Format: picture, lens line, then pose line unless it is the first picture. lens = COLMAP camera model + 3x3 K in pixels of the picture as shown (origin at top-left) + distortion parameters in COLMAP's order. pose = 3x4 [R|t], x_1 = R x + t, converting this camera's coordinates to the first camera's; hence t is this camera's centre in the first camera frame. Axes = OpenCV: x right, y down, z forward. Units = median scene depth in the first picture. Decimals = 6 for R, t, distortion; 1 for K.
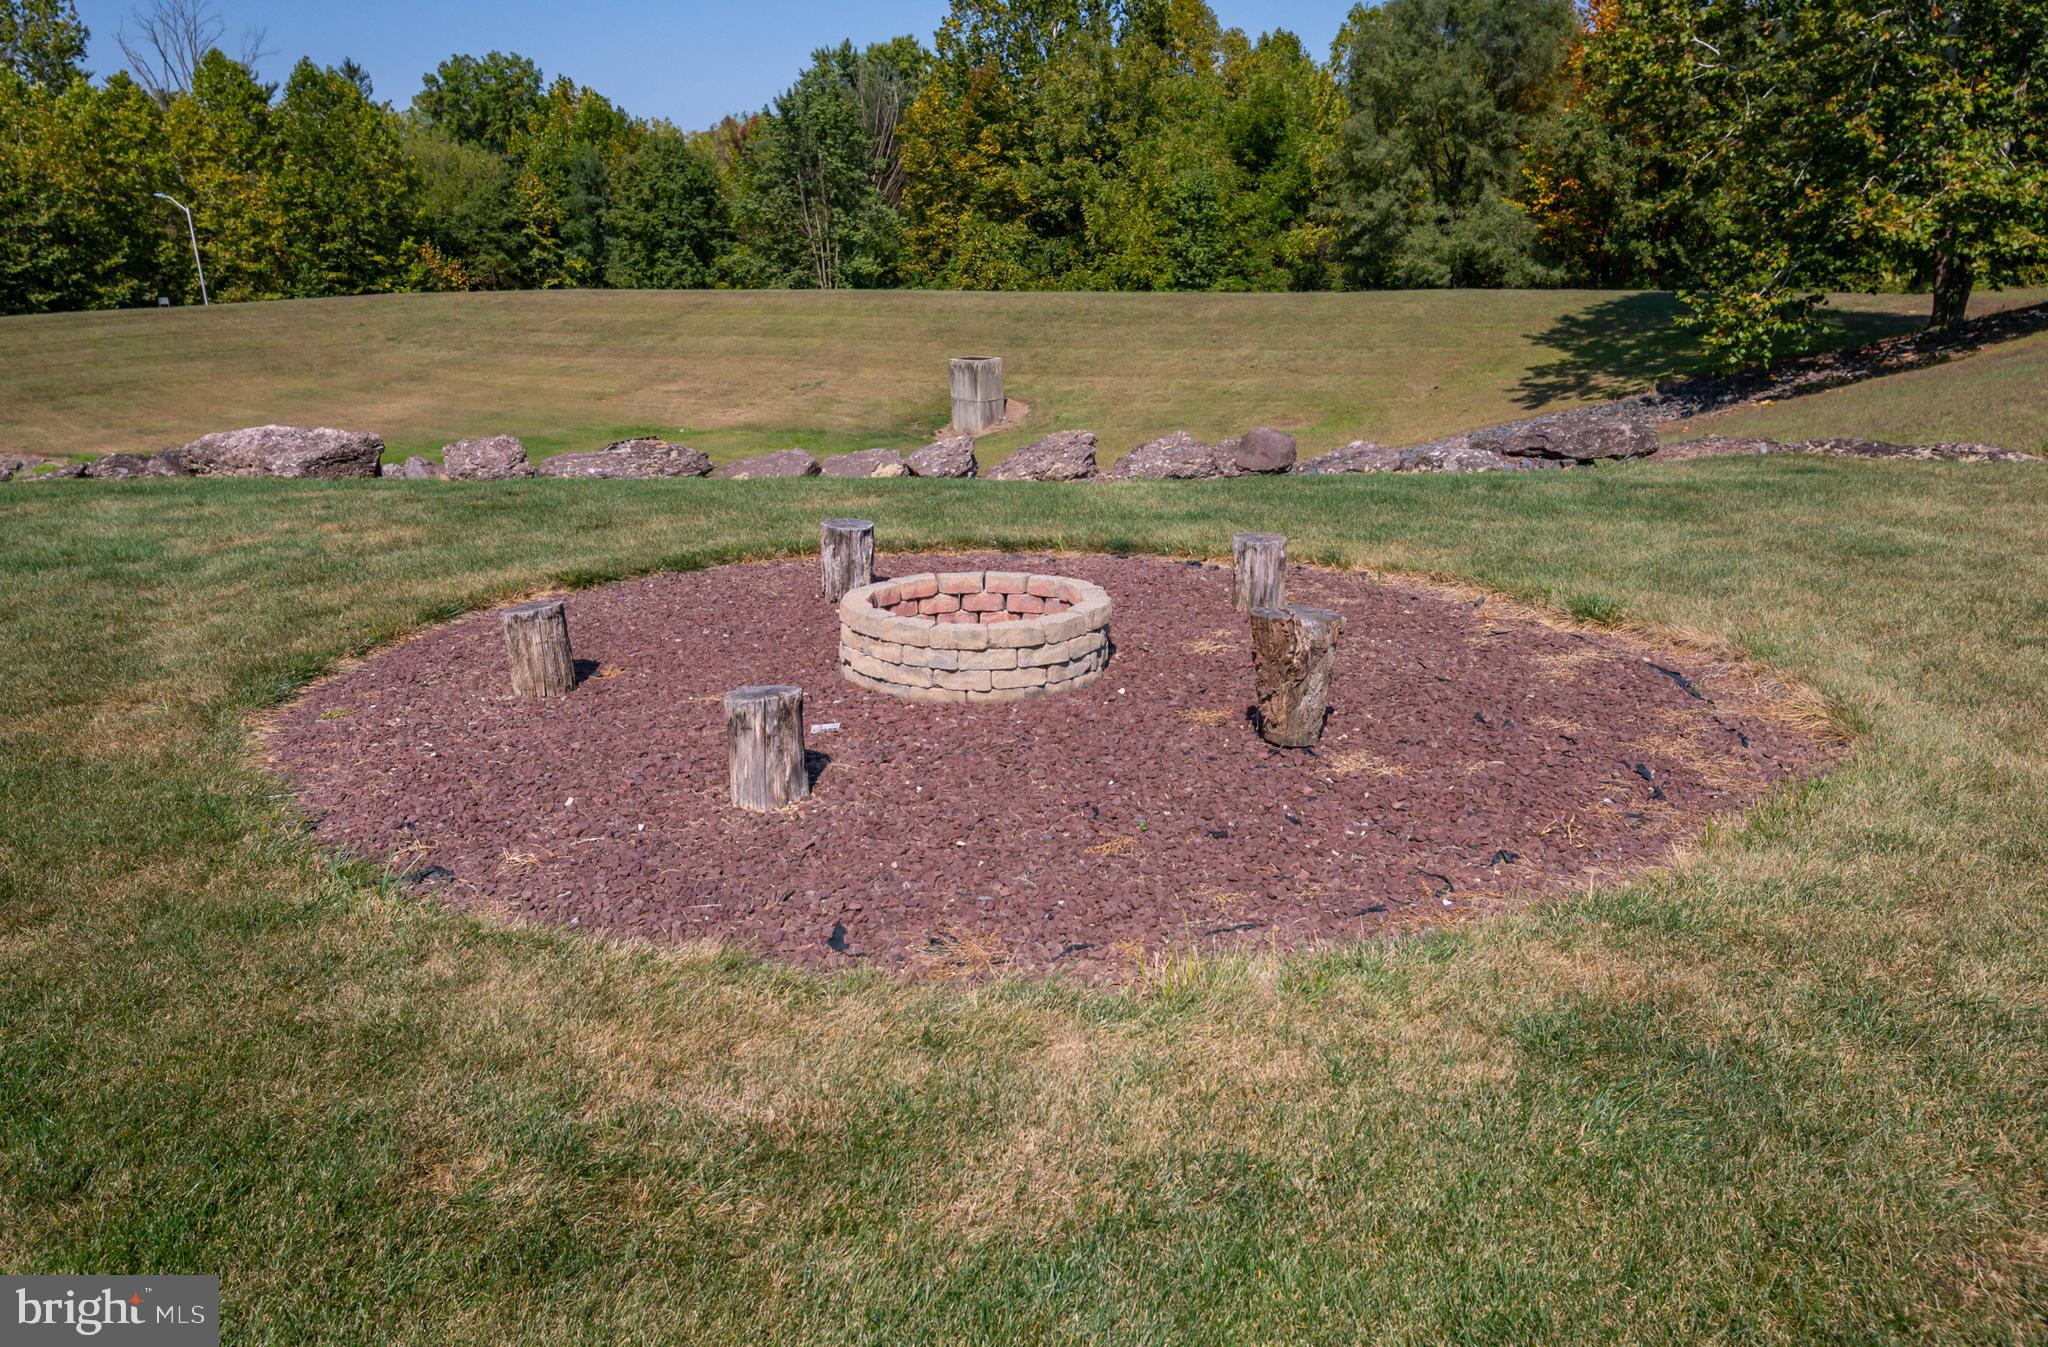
lens RADIAL K [[1492.1, 0, 1025.1], [0, 1492.1, 676.8], [0, 0, 1]] dist [0.038845, -0.017280]
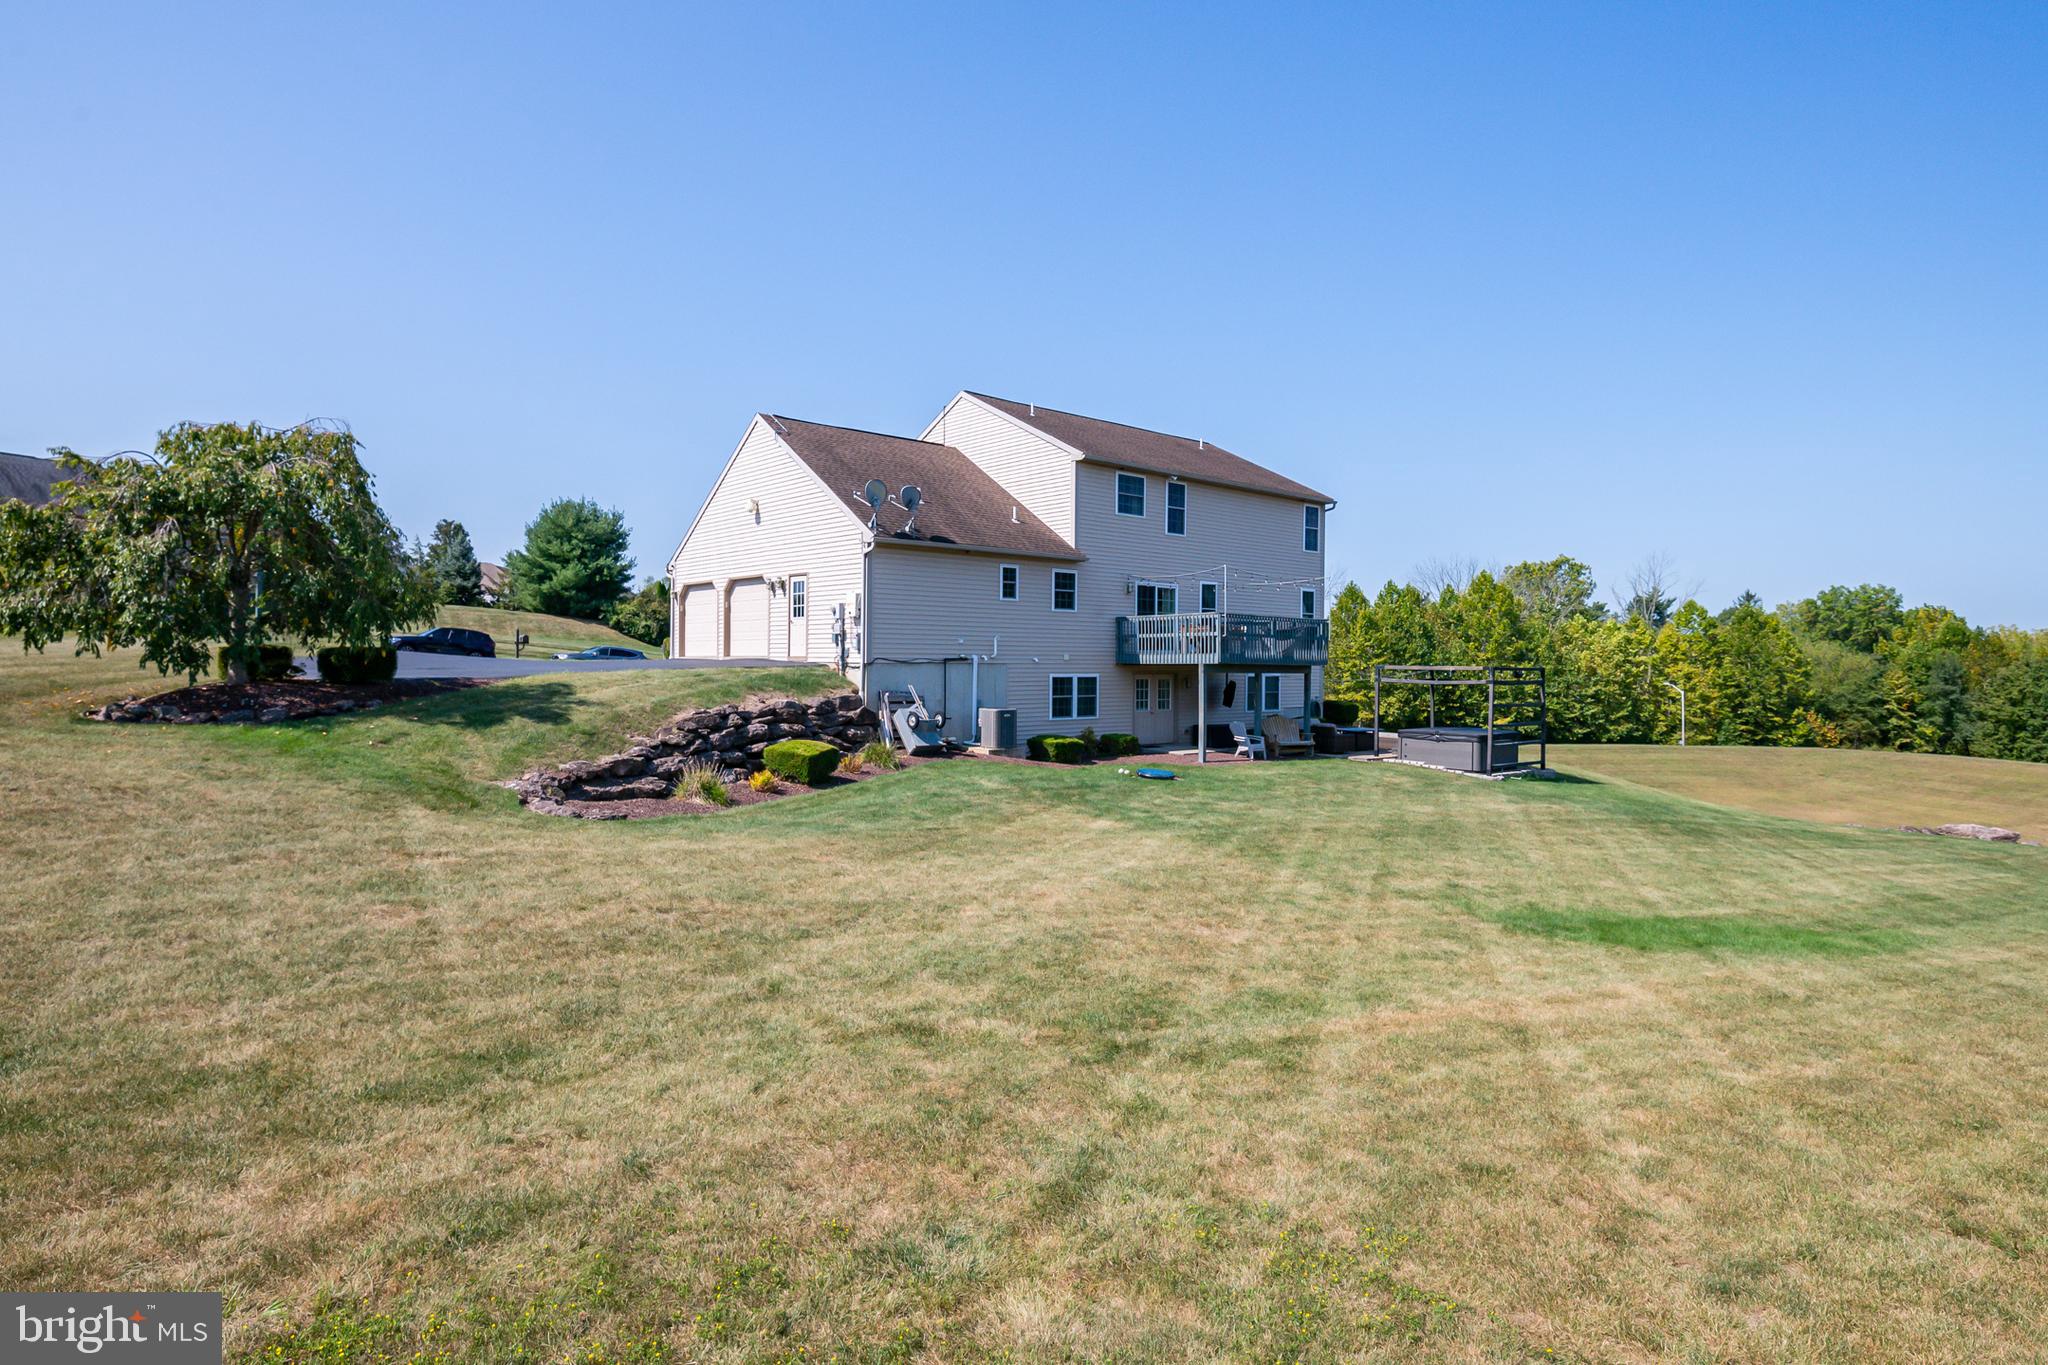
lens RADIAL K [[1095.0, 0, 972.5], [0, 1095.0, 650.3], [0, 0, 1]] dist [-0.007077, -0.002809]
pose [[0.573282, 0.025458, -0.818963, 0.024354], [-0.269725, 0.949671, -0.159289, 0.064226], [0.773690, 0.312213, 0.551296, -0.308920]]
